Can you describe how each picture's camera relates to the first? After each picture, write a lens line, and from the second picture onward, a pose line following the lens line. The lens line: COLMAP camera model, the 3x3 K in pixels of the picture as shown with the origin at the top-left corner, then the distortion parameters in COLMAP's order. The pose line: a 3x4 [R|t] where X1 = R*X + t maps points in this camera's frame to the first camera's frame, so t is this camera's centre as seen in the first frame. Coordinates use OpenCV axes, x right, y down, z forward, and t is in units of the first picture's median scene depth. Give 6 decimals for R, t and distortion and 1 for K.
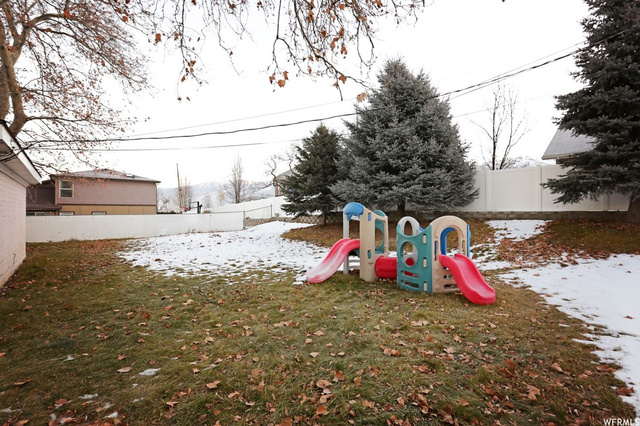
lens RADIAL K [[292.6, 0, 317.4], [0, 292.6, 211.6], [0, 0, 1]] dist [-0.002091, 0.000156]
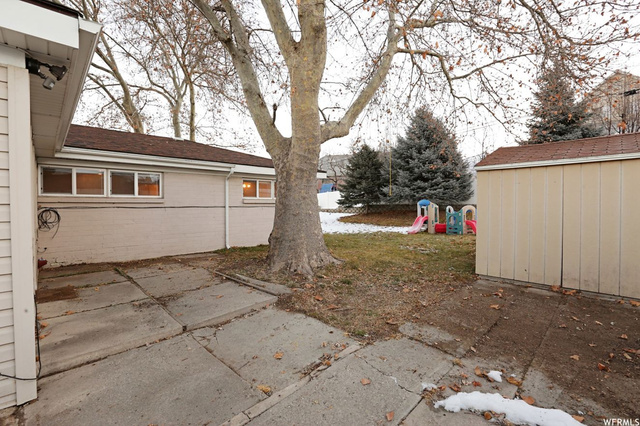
lens RADIAL K [[292.6, 0, 322.5], [0, 292.6, 212.4], [0, 0, 1]] dist [-0.002091, 0.000156]
pose [[0.998016, -0.005753, 0.062692, -0.435295], [0.004208, 0.999685, 0.024747, 0.003168], [-0.062815, -0.024434, 0.997726, -0.646340]]
